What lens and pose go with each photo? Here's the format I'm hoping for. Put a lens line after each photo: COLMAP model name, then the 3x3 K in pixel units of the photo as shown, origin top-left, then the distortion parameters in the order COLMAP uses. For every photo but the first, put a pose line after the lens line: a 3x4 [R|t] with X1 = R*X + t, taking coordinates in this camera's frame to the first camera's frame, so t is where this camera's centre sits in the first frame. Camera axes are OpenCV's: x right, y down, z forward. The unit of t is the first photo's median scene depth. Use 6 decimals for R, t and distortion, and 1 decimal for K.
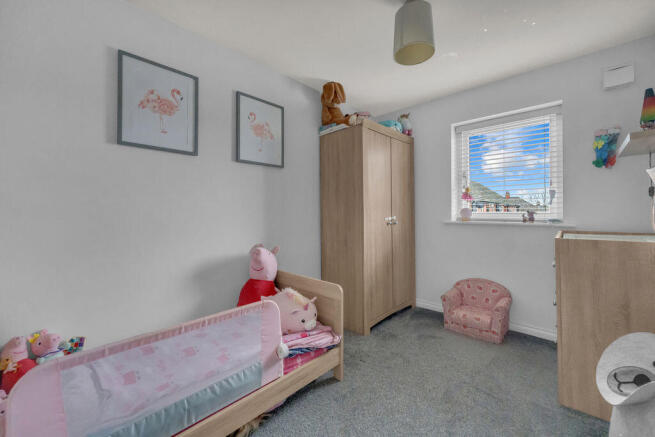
lens RADIAL K [[266.2, 0, 330.7], [0, 266.2, 208.7], [0, 0, 1]] dist [-0.000295, -0.000129]
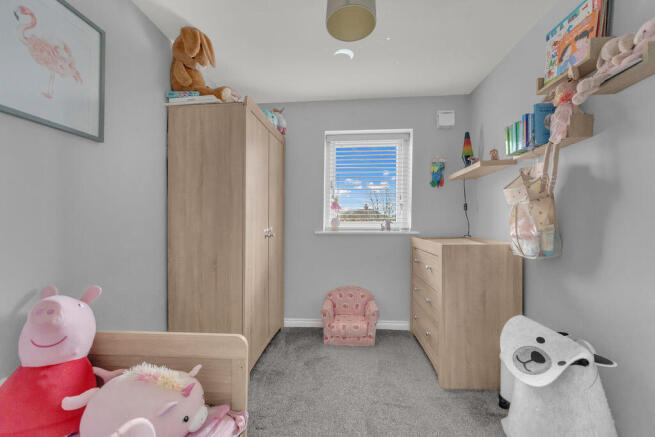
lens RADIAL K [[262.6, 0, 328.9], [0, 262.6, 219.5], [0, 0, 1]] dist [-0.000298, -0.000331]
pose [[0.776197, 0.005157, 0.630469, -0.154010], [-0.007550, 0.999971, 0.001114, 0.003197], [-0.630445, -0.005625, 0.776214, 0.277190]]
